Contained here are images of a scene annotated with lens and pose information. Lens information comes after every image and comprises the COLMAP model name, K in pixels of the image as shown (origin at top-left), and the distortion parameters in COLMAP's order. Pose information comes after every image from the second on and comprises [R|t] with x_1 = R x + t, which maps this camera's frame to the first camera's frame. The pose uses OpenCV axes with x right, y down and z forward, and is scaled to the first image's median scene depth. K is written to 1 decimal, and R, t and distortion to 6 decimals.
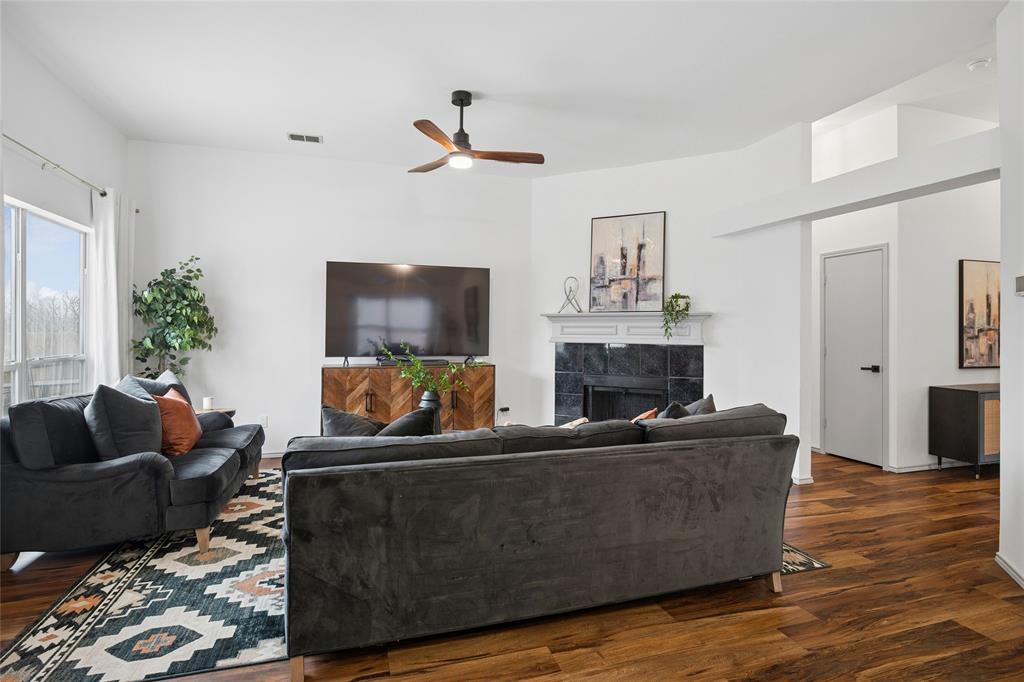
lens RADIAL K [[532.9, 0, 507.8], [0, 532.9, 333.5], [0, 0, 1]] dist [-0.005440, -0.000821]
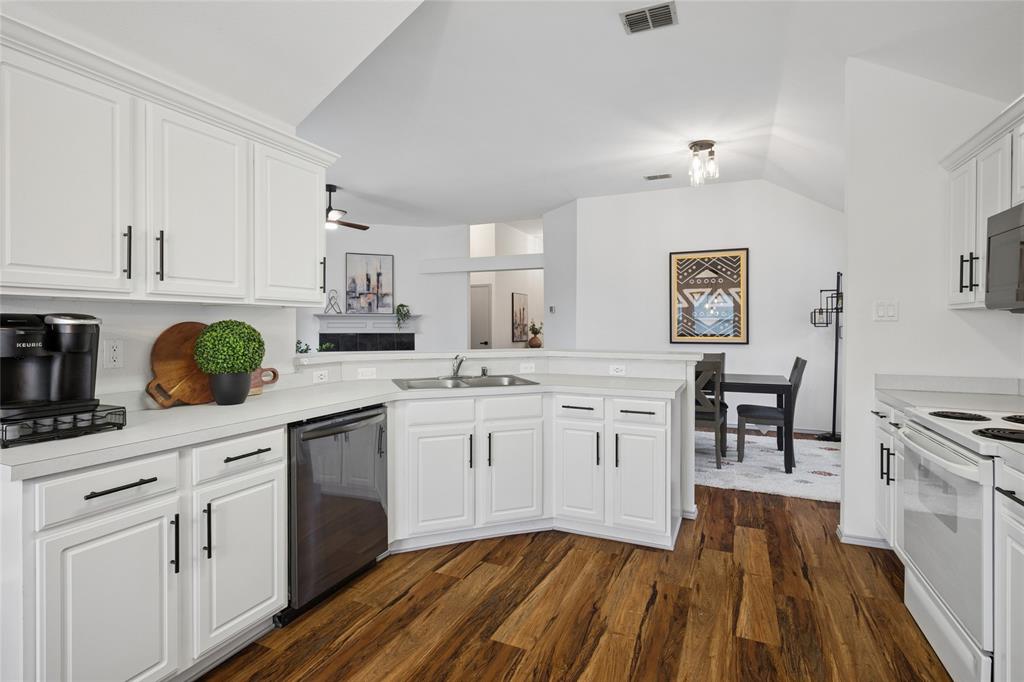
lens RADIAL K [[512.3, 0, 509.8], [0, 512.3, 331.0], [0, 0, 1]] dist [0.001940, -0.001802]
pose [[0.658208, -0.011047, 0.752755, -0.685872], [0.006141, 0.999938, 0.009305, 0.000237], [-0.752811, -0.001502, 0.658235, -0.357892]]
